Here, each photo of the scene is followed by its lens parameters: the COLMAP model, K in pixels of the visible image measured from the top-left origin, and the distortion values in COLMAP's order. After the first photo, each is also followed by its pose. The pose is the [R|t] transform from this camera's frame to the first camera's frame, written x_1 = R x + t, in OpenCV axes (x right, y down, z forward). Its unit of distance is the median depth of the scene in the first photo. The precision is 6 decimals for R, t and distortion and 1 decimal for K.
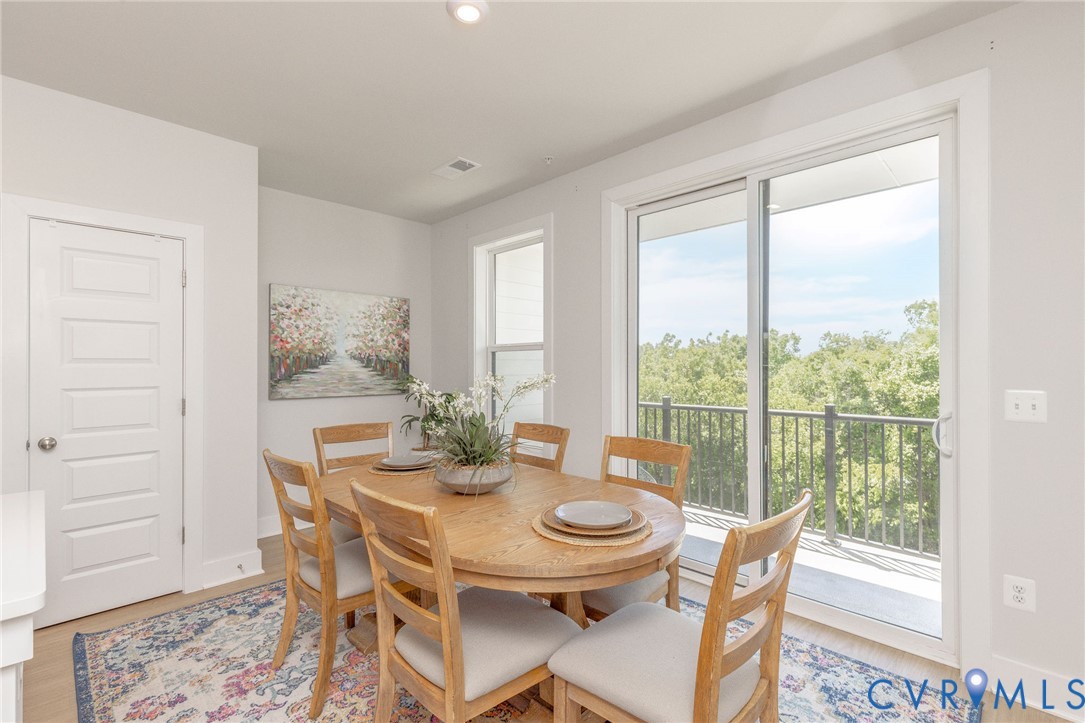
lens RADIAL K [[481.6, 0, 527.8], [0, 481.6, 365.1], [0, 0, 1]] dist [-0.001961, -0.000014]
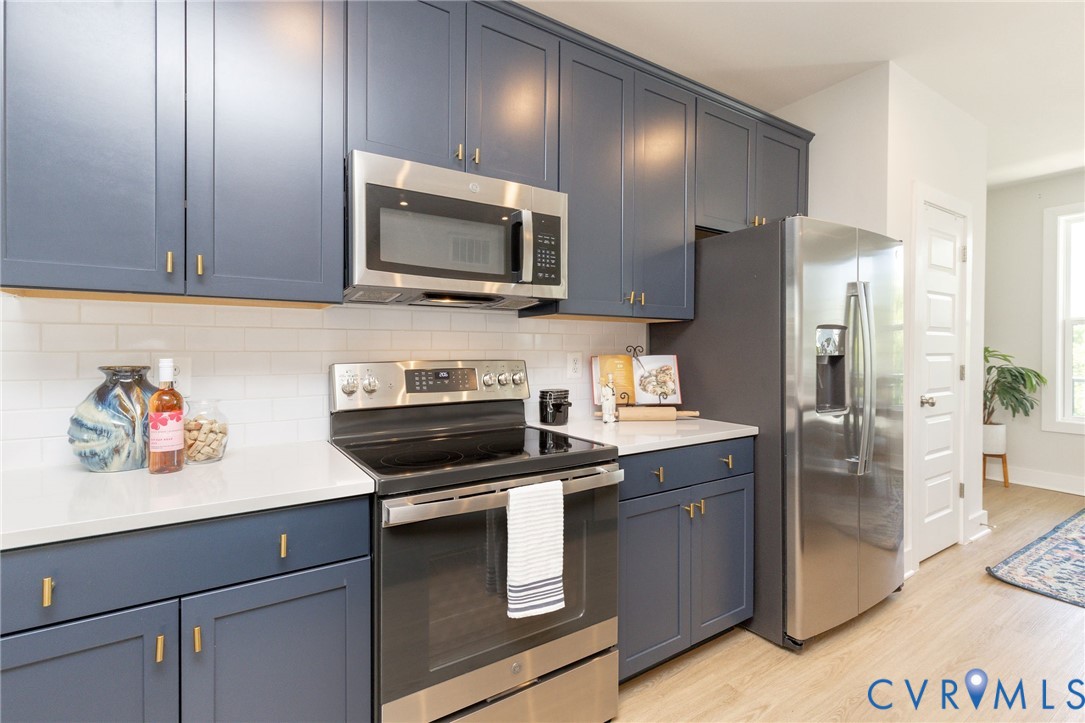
lens RADIAL K [[481.9, 0, 527.3], [0, 481.9, 352.7], [0, 0, 1]] dist [0.001787, 0.000160]
pose [[0.972979, 0.003105, -0.230873, -1.703498], [-0.000956, 0.999955, 0.009421, 0.040344], [0.230892, -0.008946, 0.972938, -0.336114]]
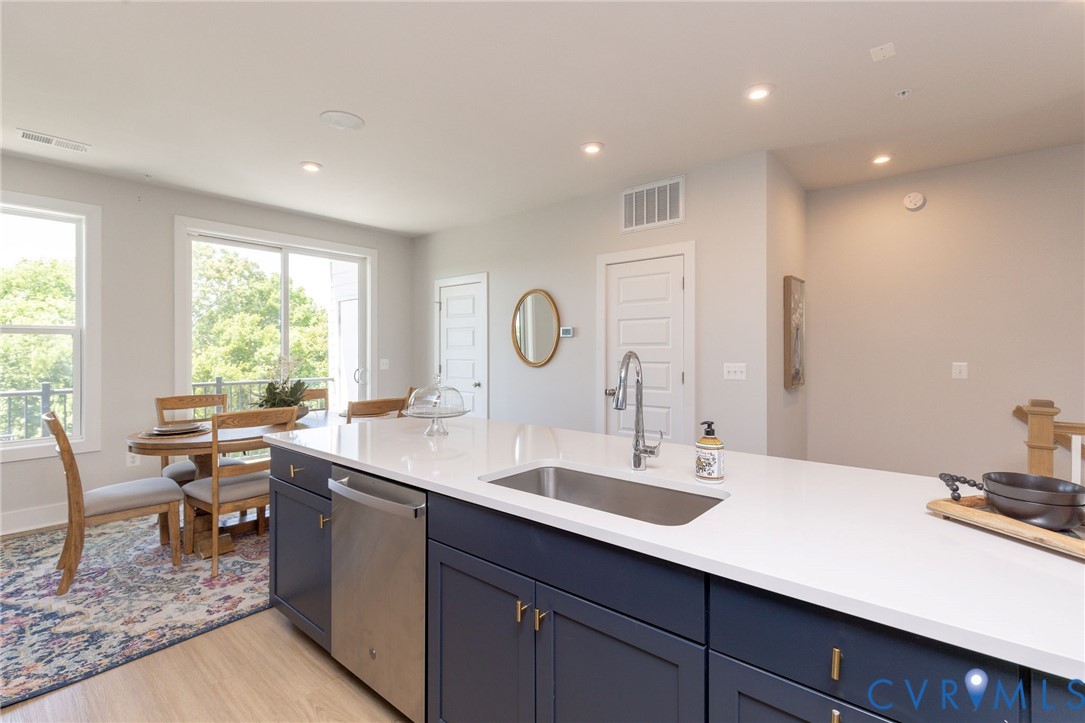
lens RADIAL K [[496.5, 0, 554.9], [0, 496.5, 350.3], [0, 0, 1]] dist [0.000476, 0.000147]
pose [[-0.088594, 0.003075, 0.996063, -1.762427], [-0.002576, 0.999991, -0.003316, 0.002443], [-0.996064, -0.002860, -0.088585, 0.162957]]
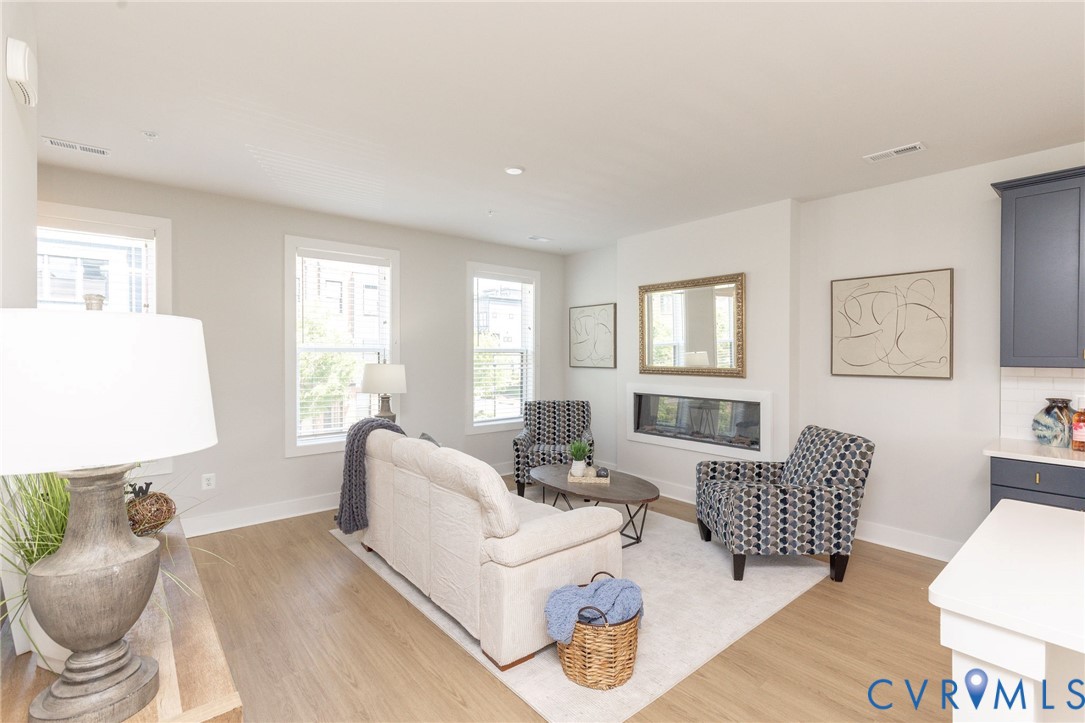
lens RADIAL K [[505.5, 0, 526.9], [0, 505.5, 351.8], [0, 0, 1]] dist [-0.001204, -0.000747]
pose [[-0.108155, 0.001040, -0.994133, -0.874925], [0.005381, 0.999985, 0.000461, -0.065597], [0.994119, -0.005300, -0.108159, -1.097660]]
